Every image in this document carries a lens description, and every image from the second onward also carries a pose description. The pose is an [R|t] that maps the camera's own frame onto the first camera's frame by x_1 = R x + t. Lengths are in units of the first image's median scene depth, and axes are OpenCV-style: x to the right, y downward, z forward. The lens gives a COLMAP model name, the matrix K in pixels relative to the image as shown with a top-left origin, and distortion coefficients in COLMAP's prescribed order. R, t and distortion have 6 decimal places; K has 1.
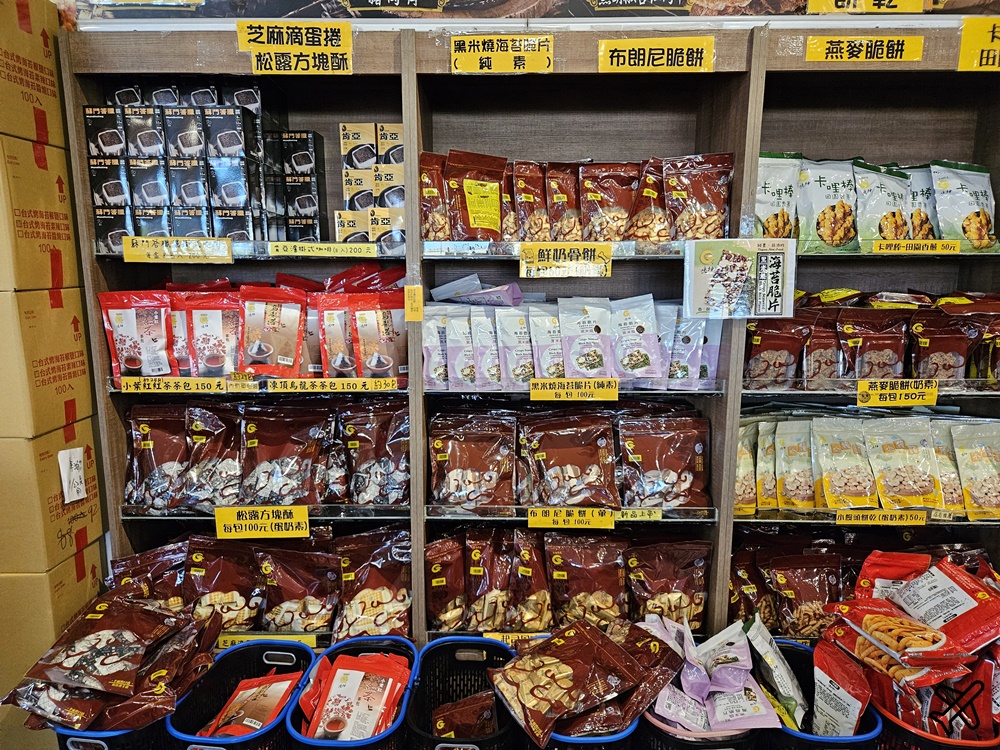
lens RADIAL K [[663.9, 0, 496.9], [0, 663.9, 381.7], [0, 0, 1]] dist [0.060467, -0.048574]
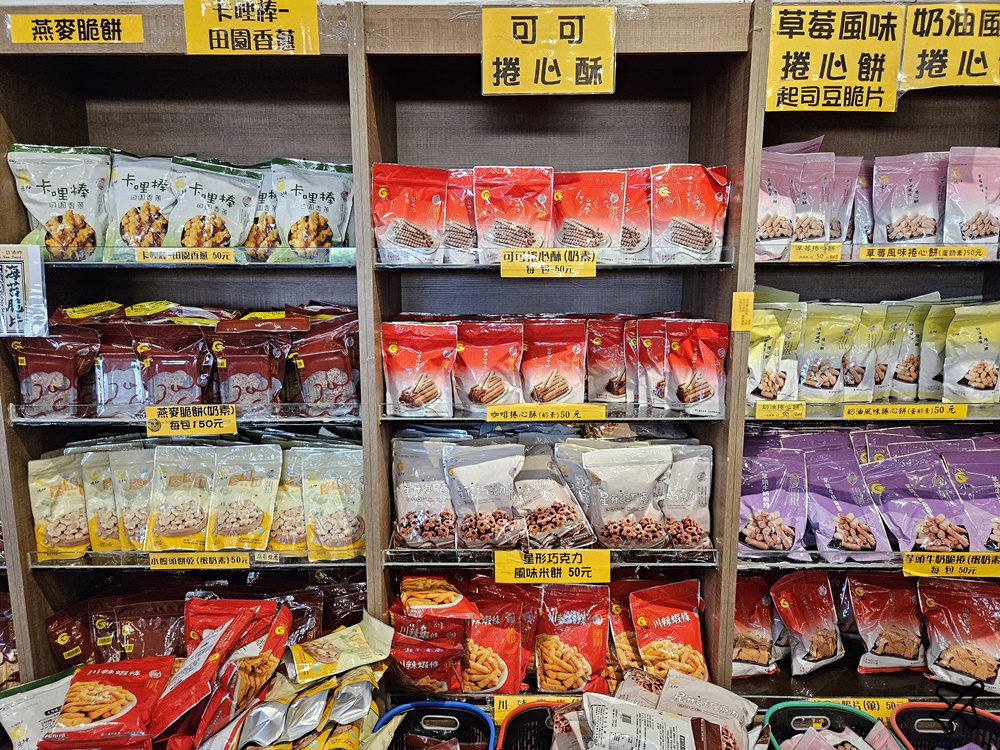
lens RADIAL K [[663.9, 0, 496.9], [0, 663.9, 371.9], [0, 0, 1]] dist [0.060467, -0.048574]
pose [[0.999924, -0.005120, 0.011237, 0.980230], [0.005266, 0.999901, -0.013046, -0.032935], [-0.011169, 0.013104, 0.999852, 0.117304]]
